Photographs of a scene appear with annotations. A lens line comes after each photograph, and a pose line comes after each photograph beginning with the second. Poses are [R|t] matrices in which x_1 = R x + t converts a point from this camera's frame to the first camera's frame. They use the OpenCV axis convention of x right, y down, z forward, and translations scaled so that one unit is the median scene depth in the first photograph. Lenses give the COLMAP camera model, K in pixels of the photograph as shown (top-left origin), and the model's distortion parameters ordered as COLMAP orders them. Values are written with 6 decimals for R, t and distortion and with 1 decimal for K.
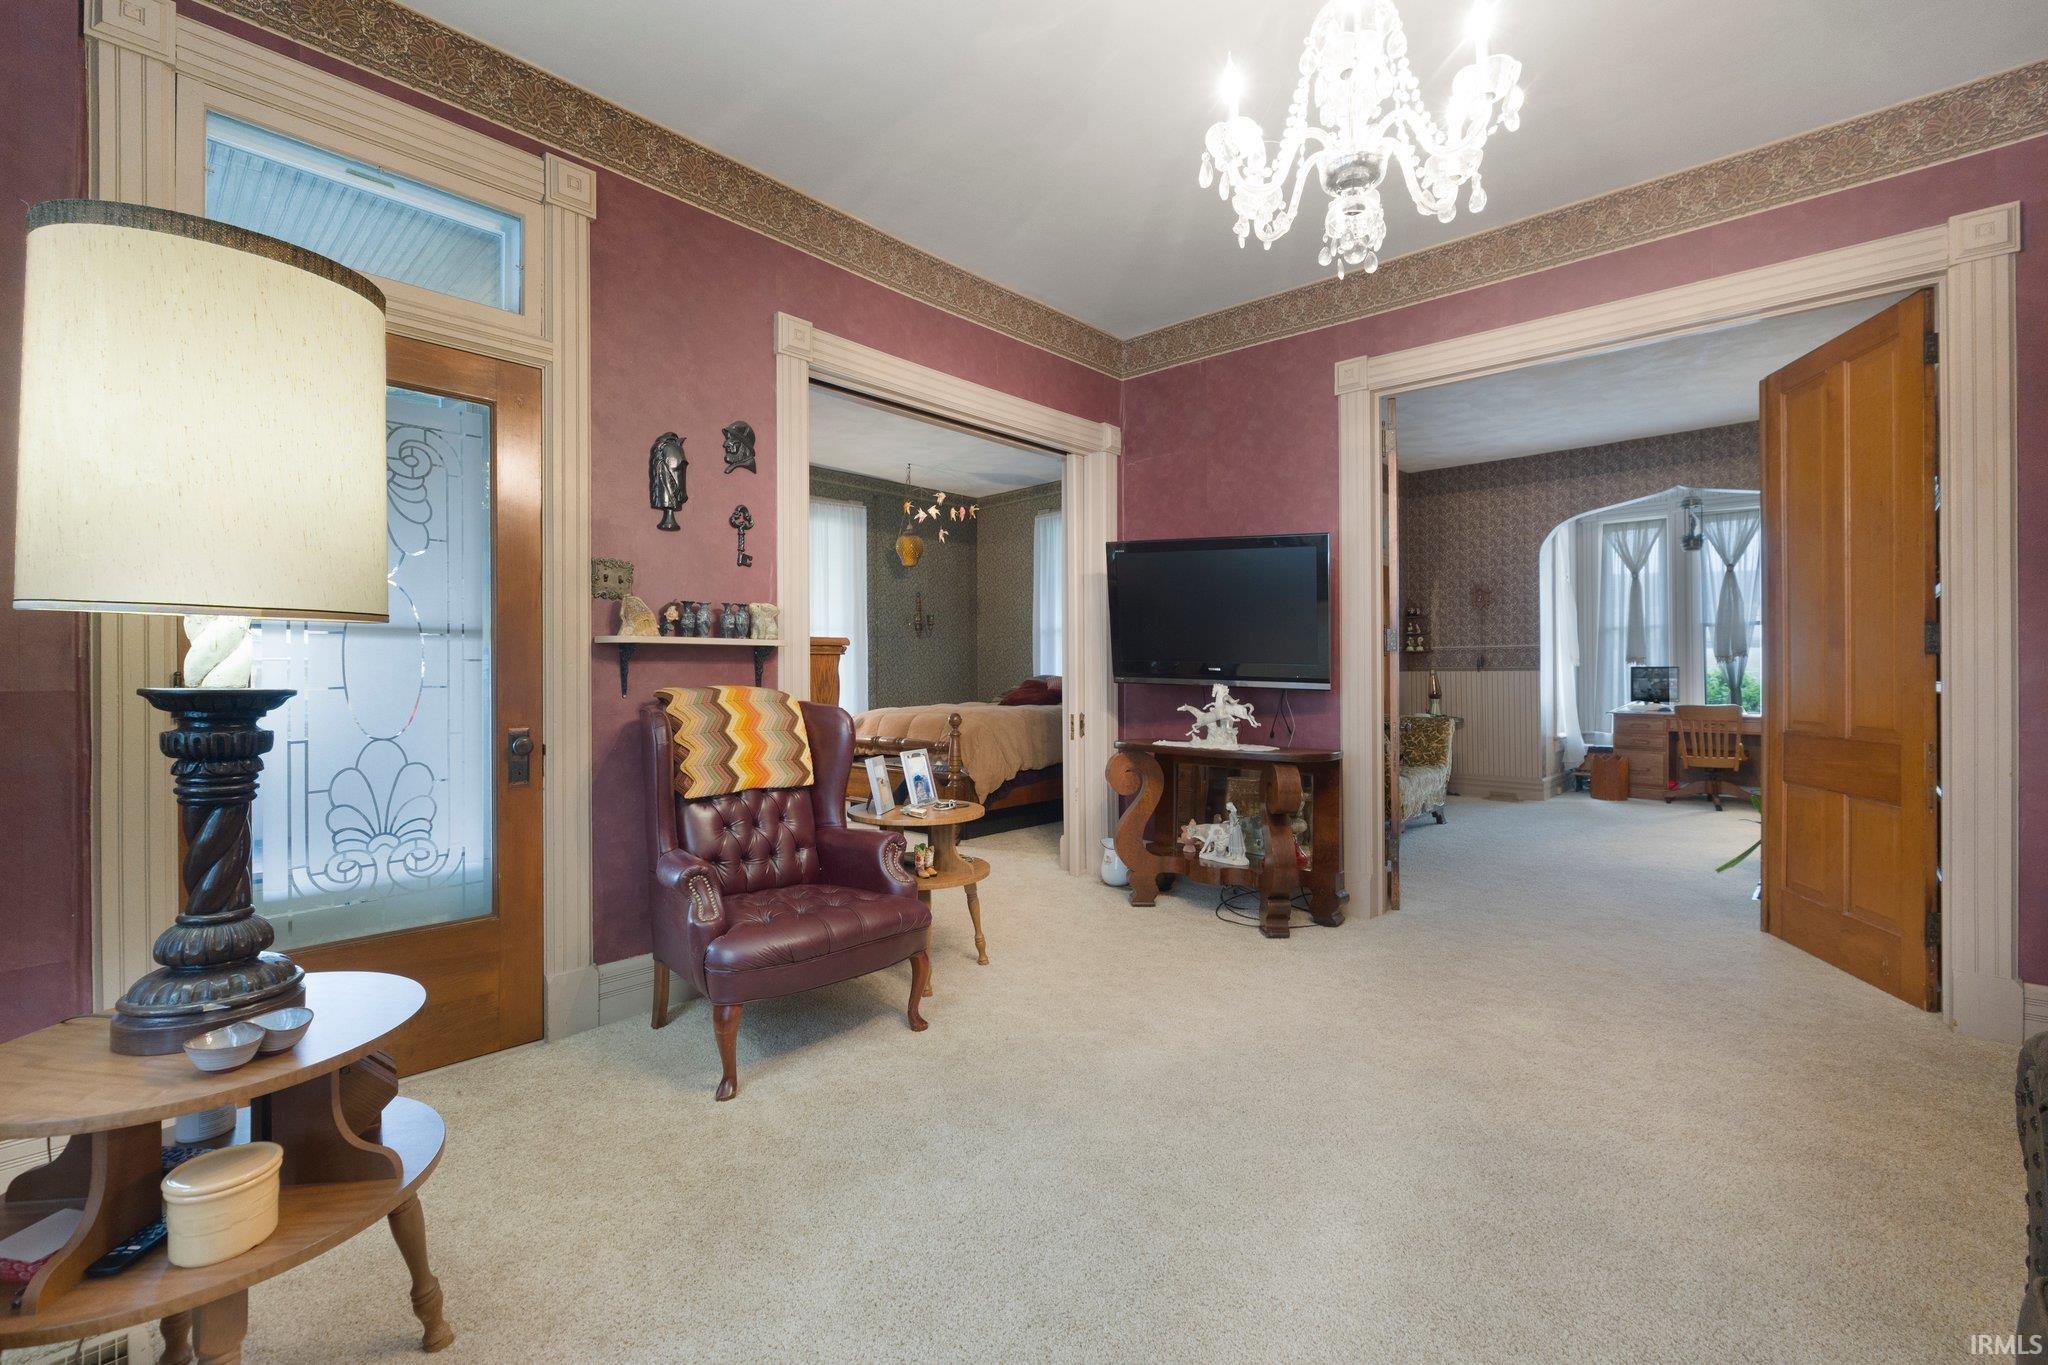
lens RADIAL K [[863.6, 0, 1028.6], [0, 863.6, 675.2], [0, 0, 1]] dist [-0.006078, -0.000117]
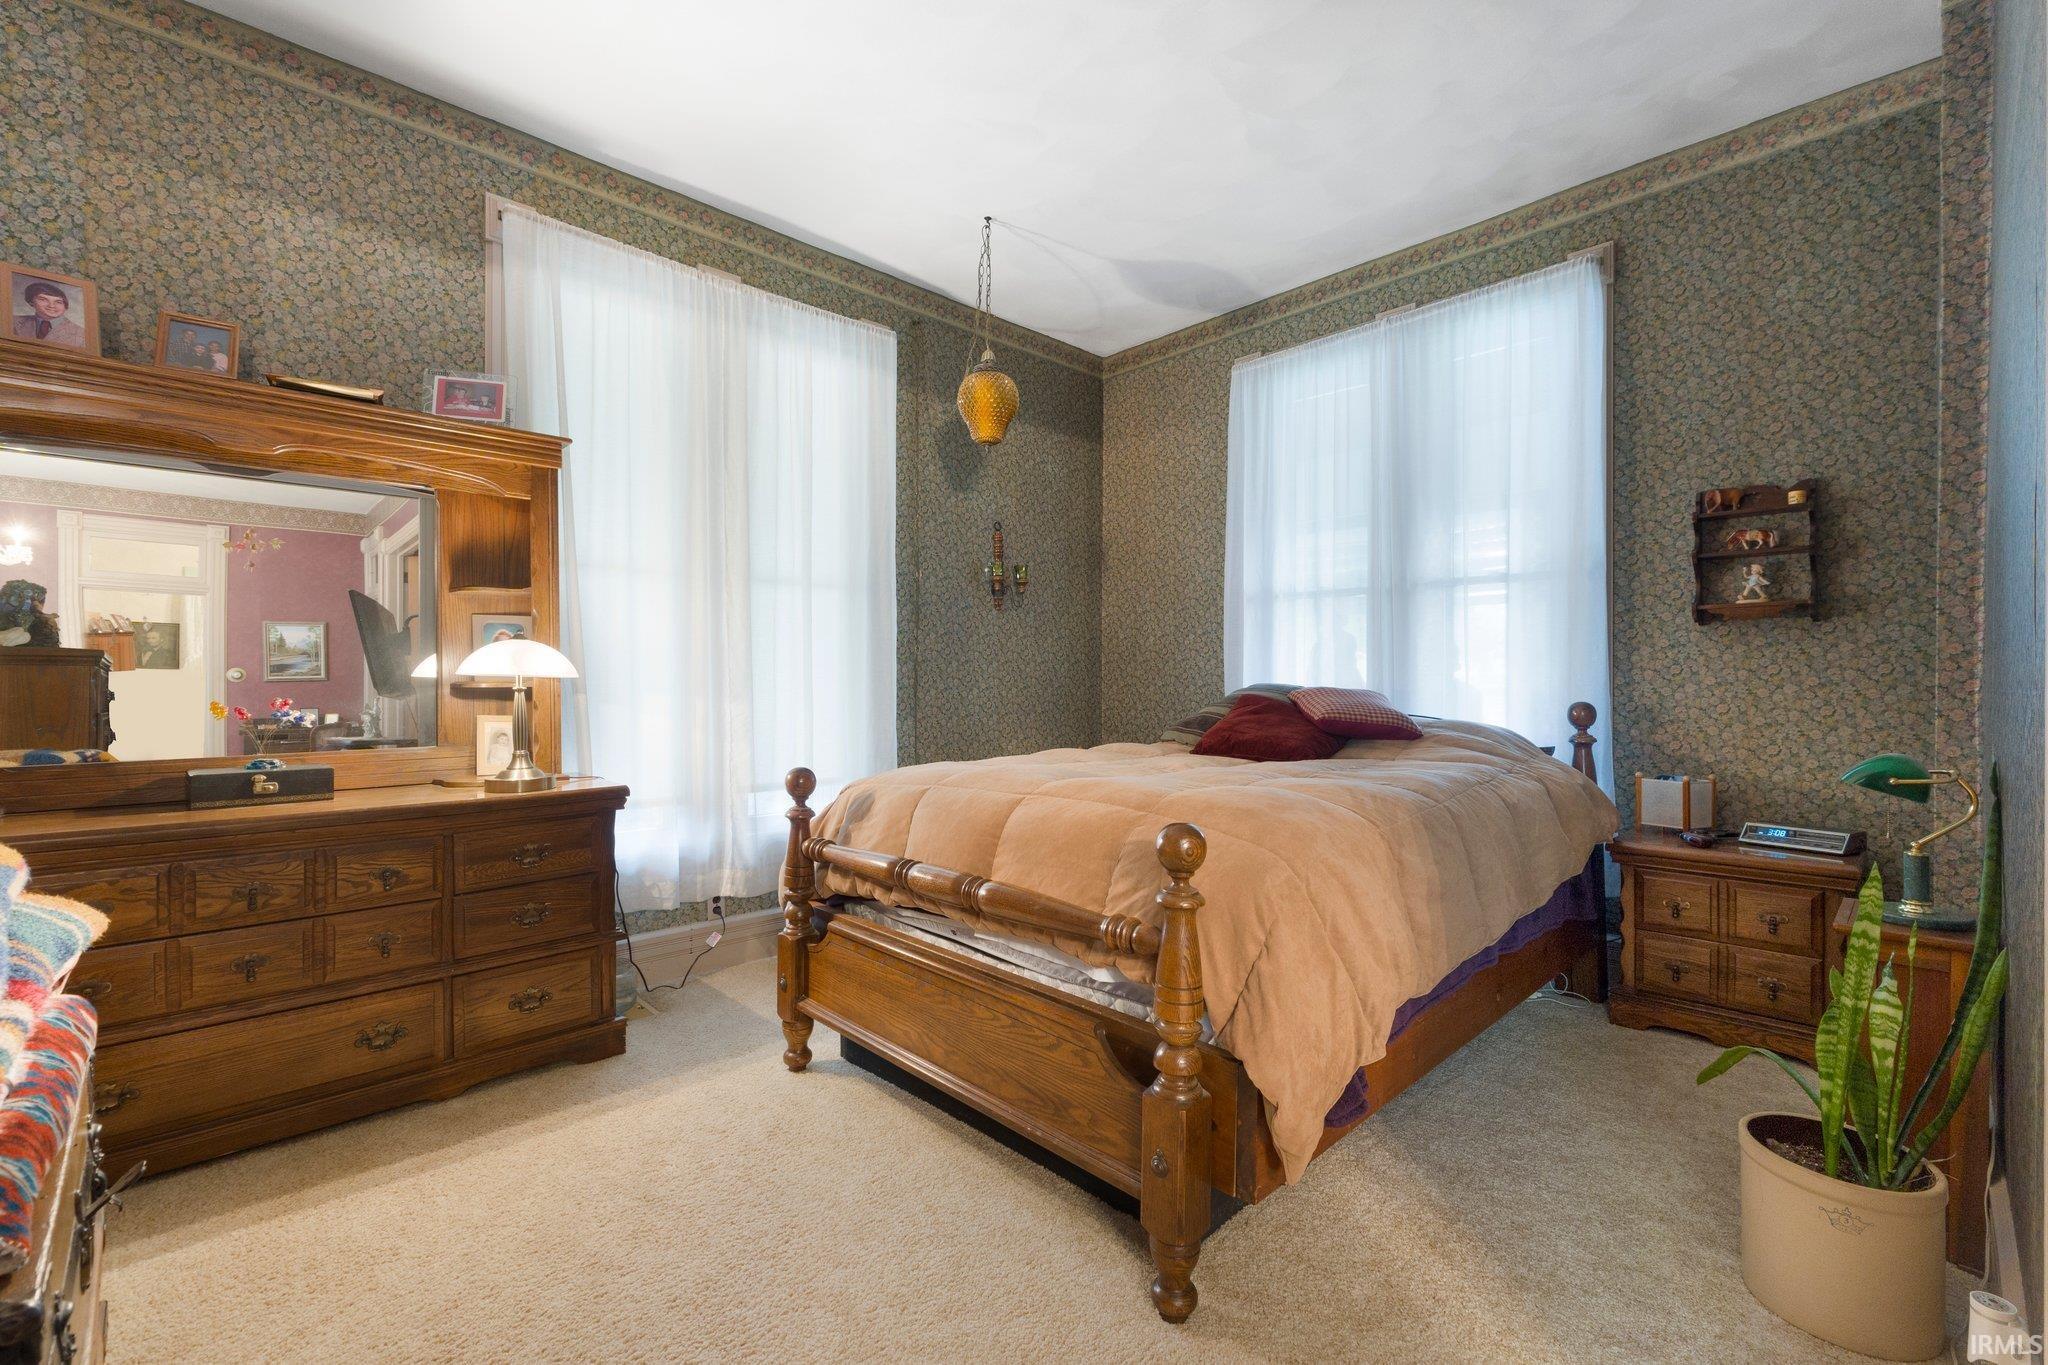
lens RADIAL K [[881.6, 0, 1024.0], [0, 881.6, 682.5], [0, 0, 1]] dist [-0.004304, -0.000370]
pose [[0.997911, 0.009268, -0.063932, -0.083660], [-0.009278, 0.999957, 0.000137, -0.000075], [0.063931, 0.000456, 0.997954, 0.513830]]
